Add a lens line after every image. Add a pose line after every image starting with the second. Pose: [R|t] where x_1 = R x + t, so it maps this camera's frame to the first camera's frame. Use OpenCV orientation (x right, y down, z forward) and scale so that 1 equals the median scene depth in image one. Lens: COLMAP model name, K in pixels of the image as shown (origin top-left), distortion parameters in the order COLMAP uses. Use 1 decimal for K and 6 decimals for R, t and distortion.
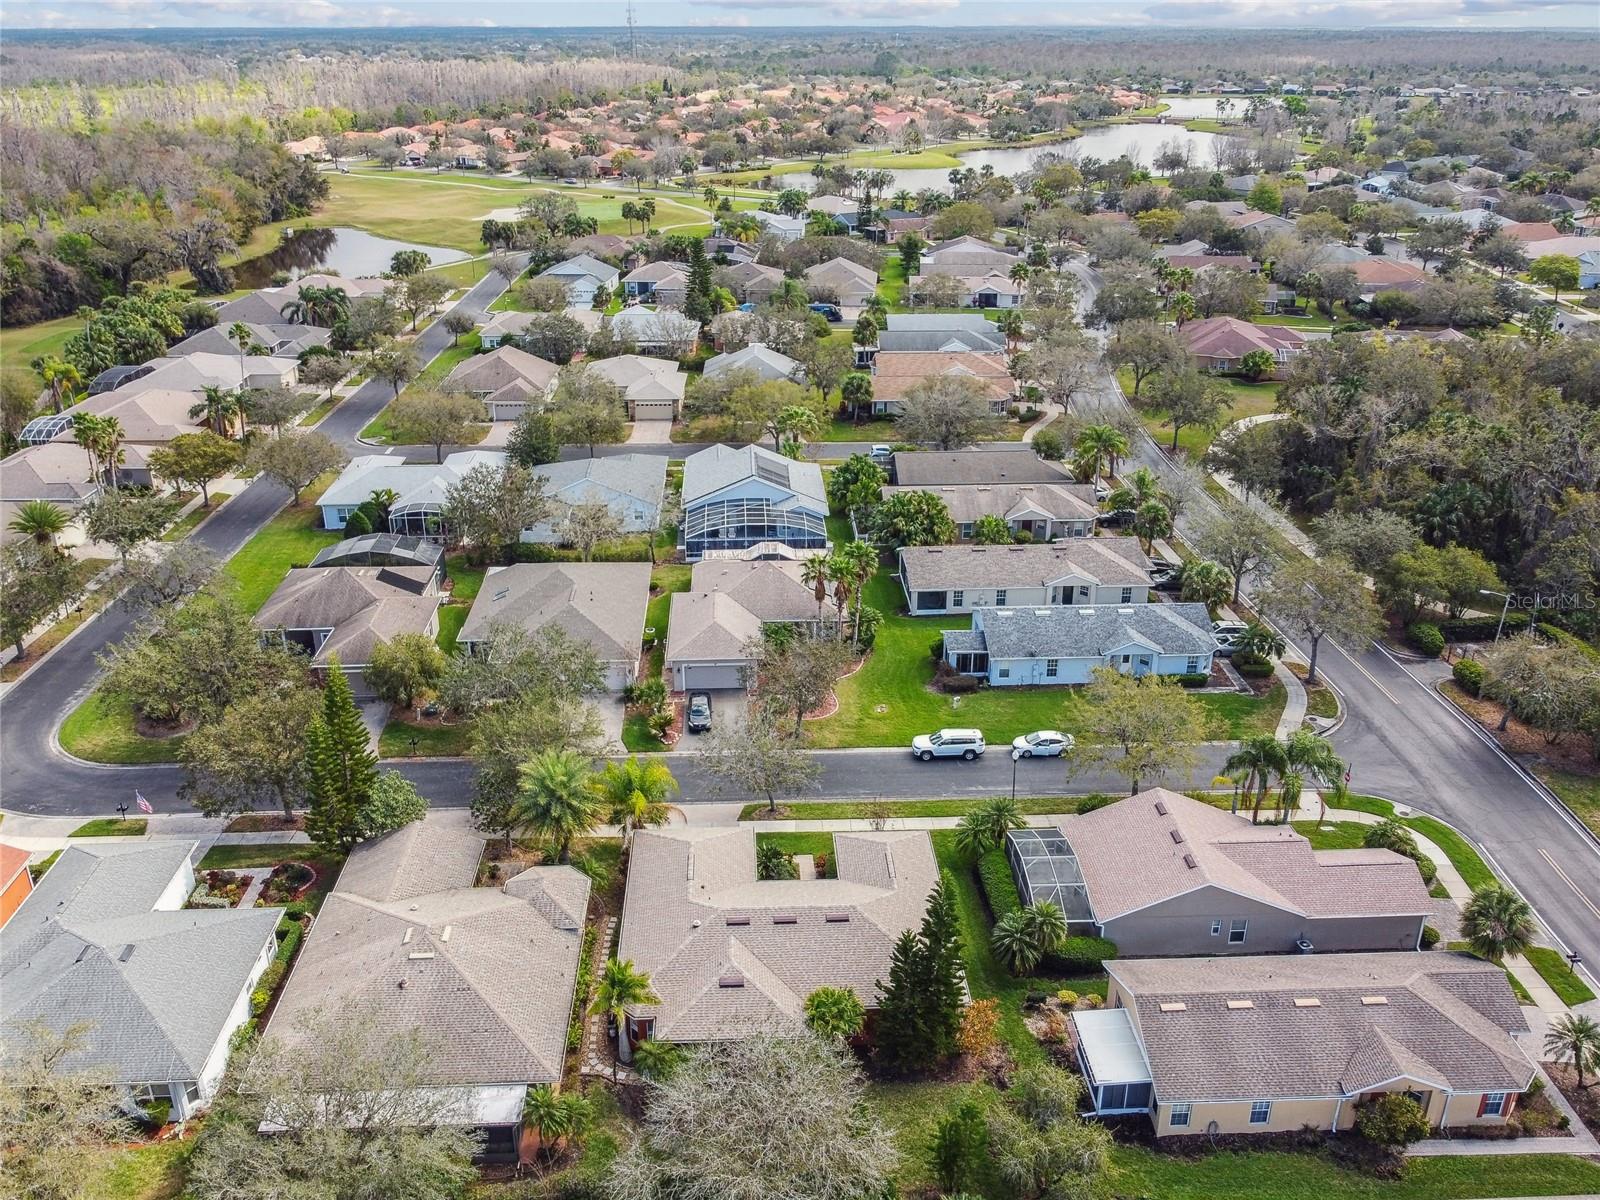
lens RADIAL K [[1320.4, 0, 800.0], [0, 1320.4, 600.0], [0, 0, 1]] dist [-0.003253, -0.006035]
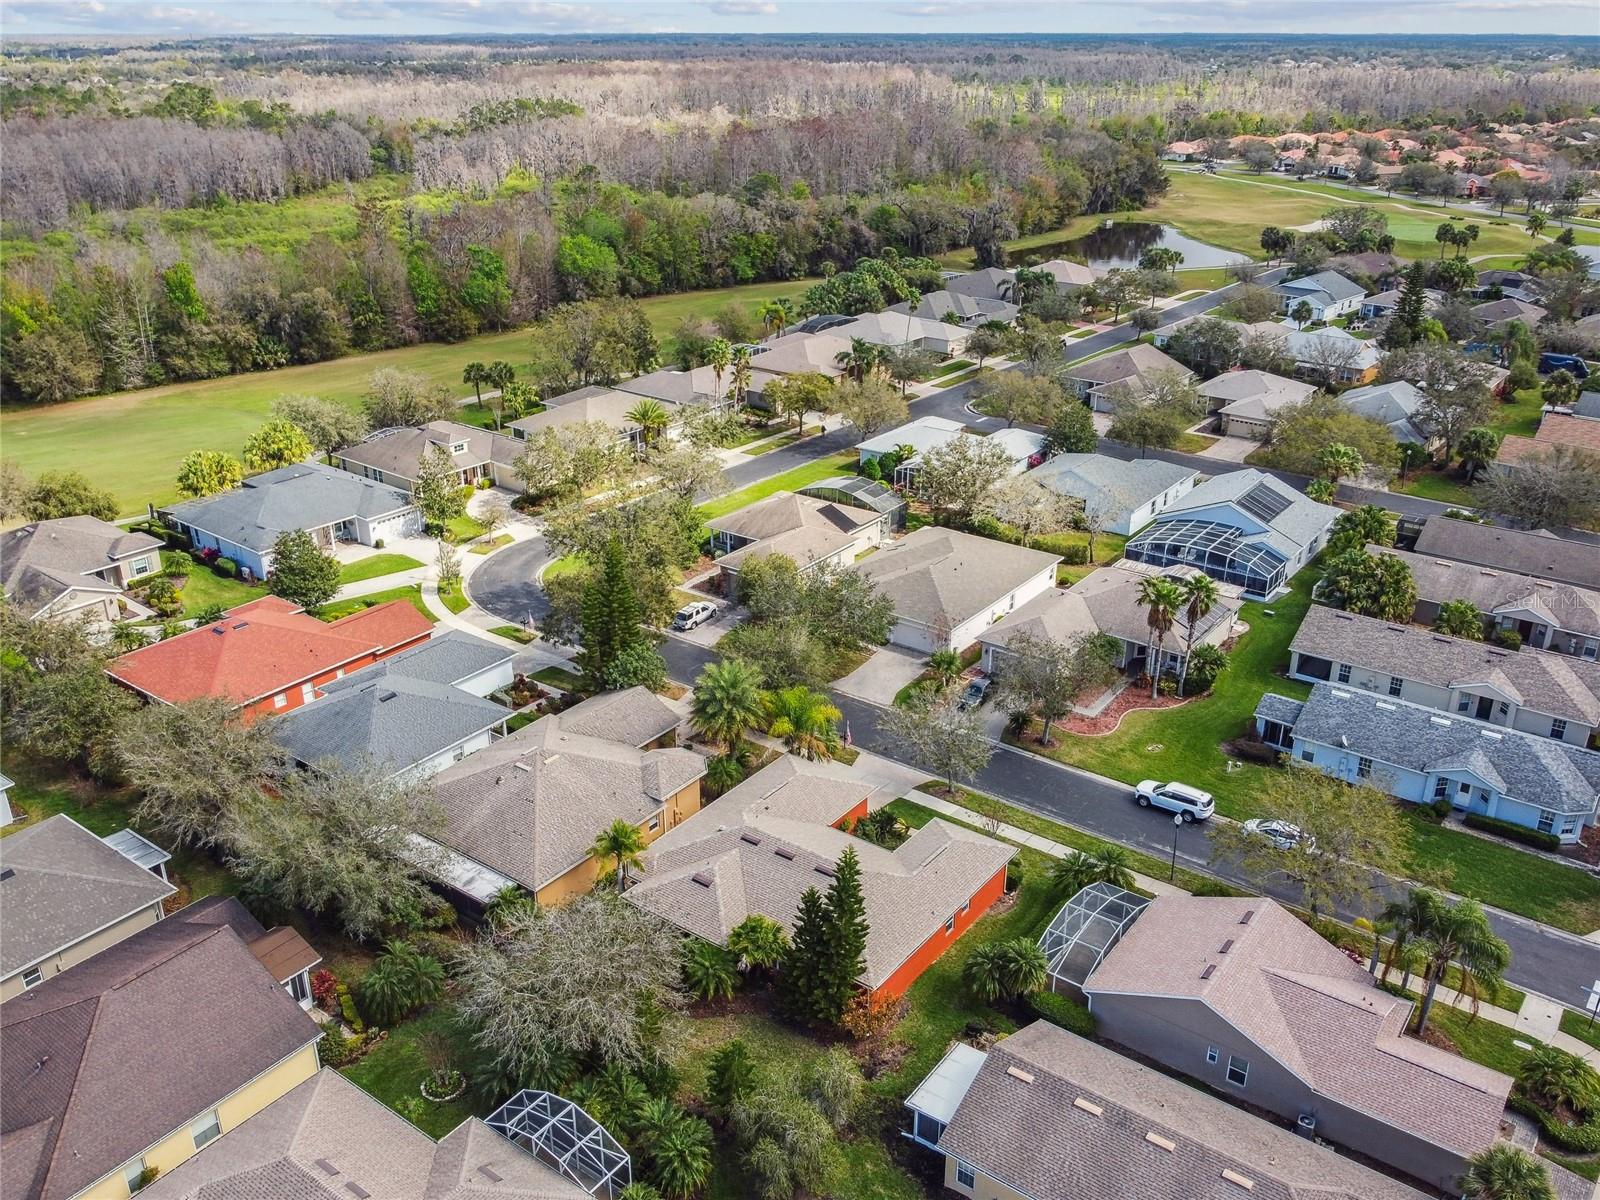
lens RADIAL K [[1320.4, 0, 800.0], [0, 1320.4, 600.0], [0, 0, 1]] dist [-0.003253, -0.006035]
pose [[0.776137, 0.250732, -0.578572, 0.328661], [-0.252769, 0.964311, 0.078816, -0.025529], [0.577685, 0.085073, 0.811815, 0.067754]]
